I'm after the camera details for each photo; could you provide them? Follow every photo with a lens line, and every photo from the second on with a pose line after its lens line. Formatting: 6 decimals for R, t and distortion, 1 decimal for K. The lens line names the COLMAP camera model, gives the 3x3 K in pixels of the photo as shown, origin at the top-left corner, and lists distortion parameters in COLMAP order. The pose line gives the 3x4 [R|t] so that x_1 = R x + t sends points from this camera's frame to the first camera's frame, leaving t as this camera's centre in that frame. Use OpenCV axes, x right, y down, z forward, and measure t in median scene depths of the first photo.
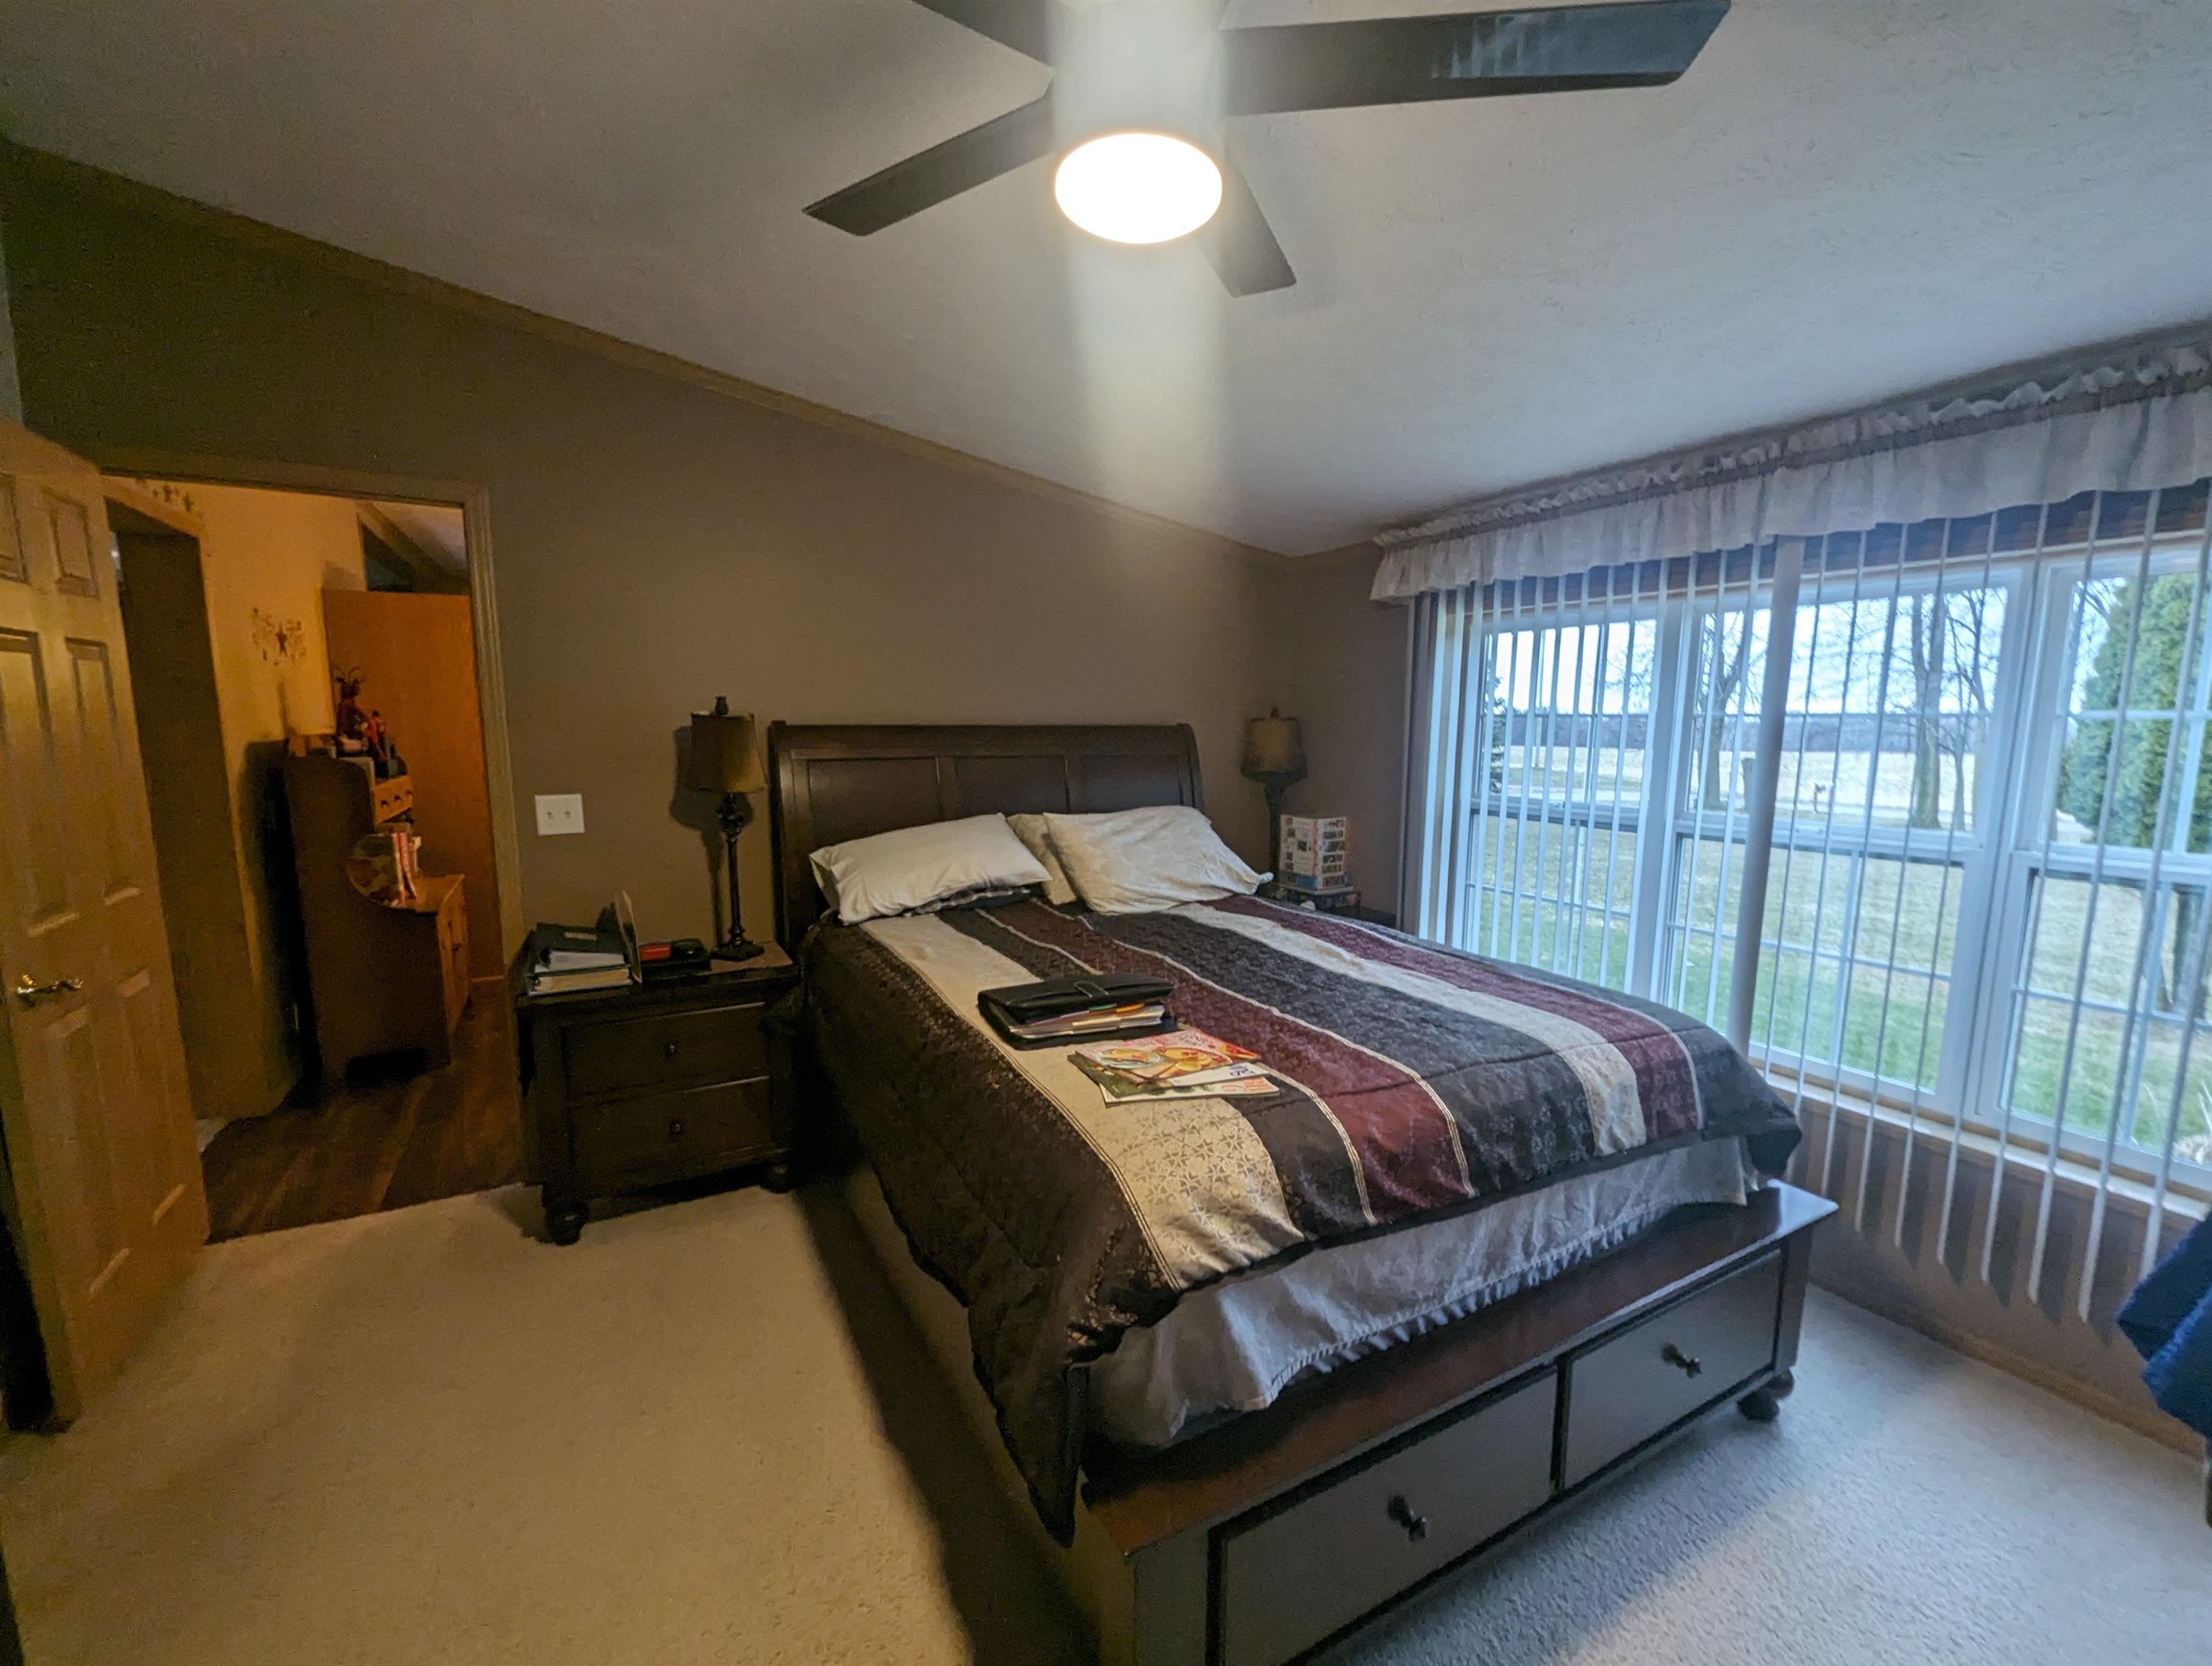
lens RADIAL K [[920.7, 0, 1099.2], [0, 920.7, 838.2], [0, 0, 1]] dist [-0.000590, -0.000414]
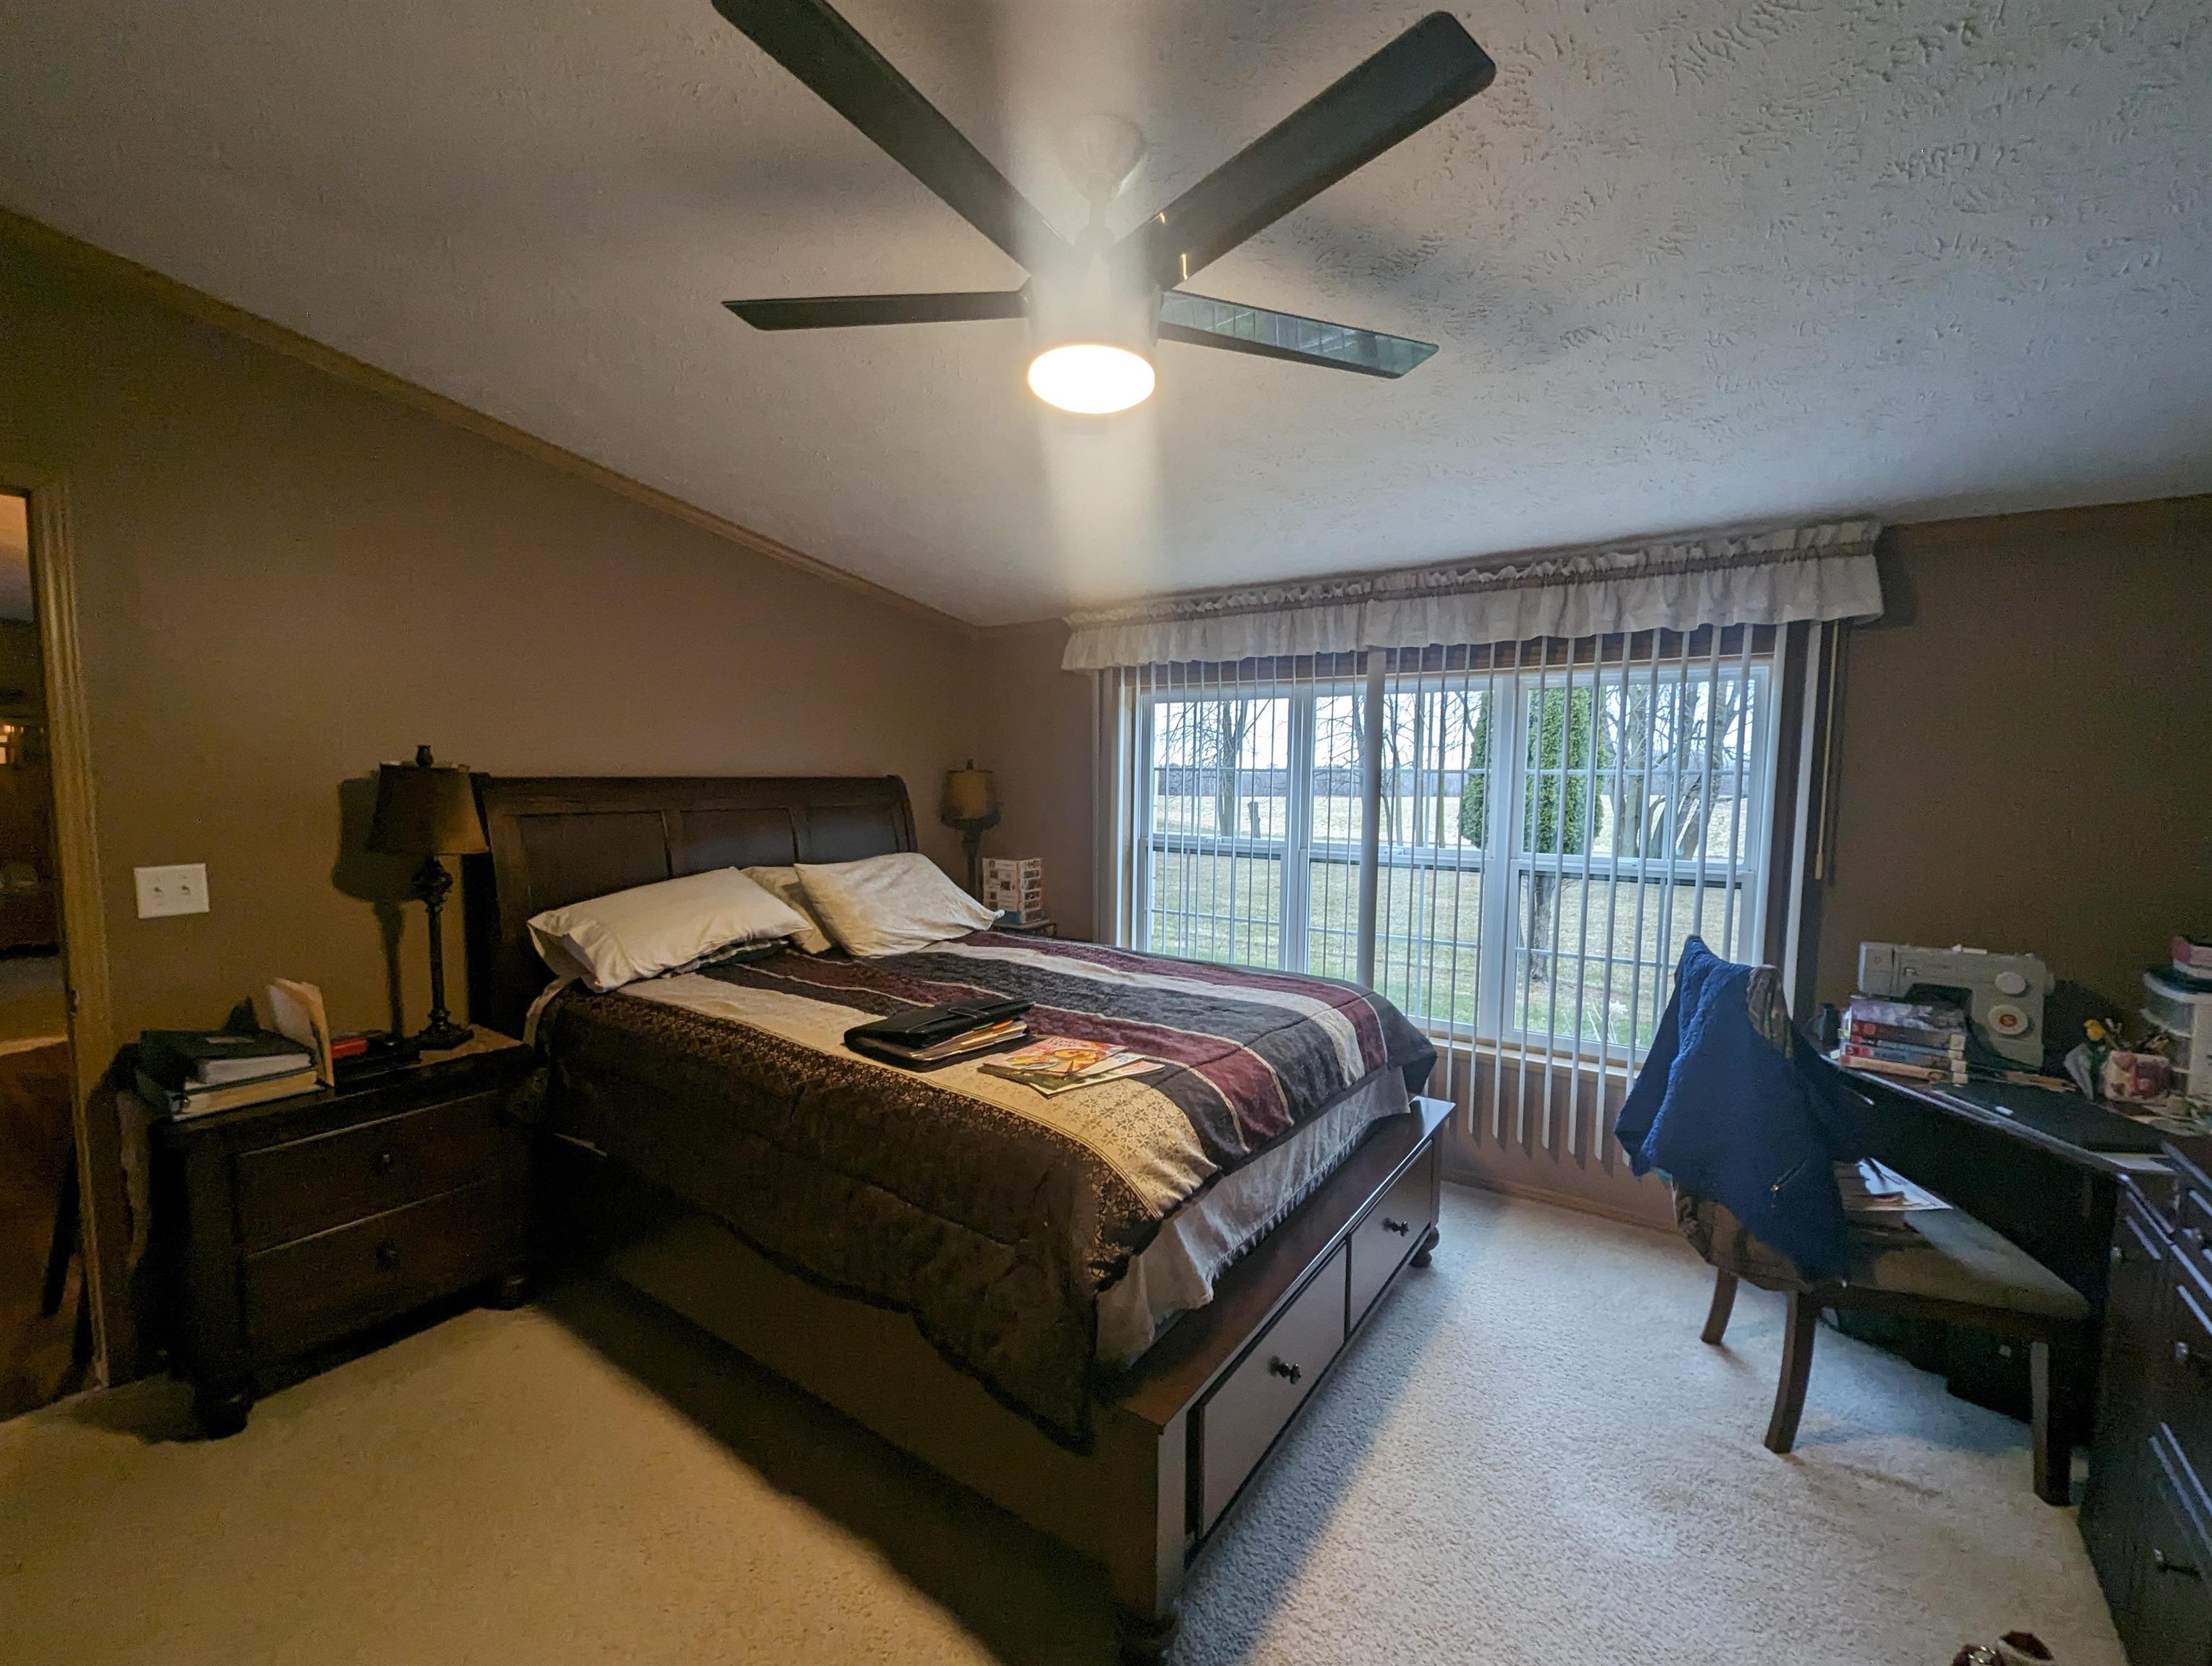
lens RADIAL K [[908.4, 0, 1109.9], [0, 908.4, 840.3], [0, 0, 1]] dist [0.010920, -0.000209]
pose [[0.897691, -0.029974, 0.439605, -0.304388], [0.051771, 0.997948, -0.037674, 0.003588], [-0.437574, 0.056578, 0.897401, -0.083402]]
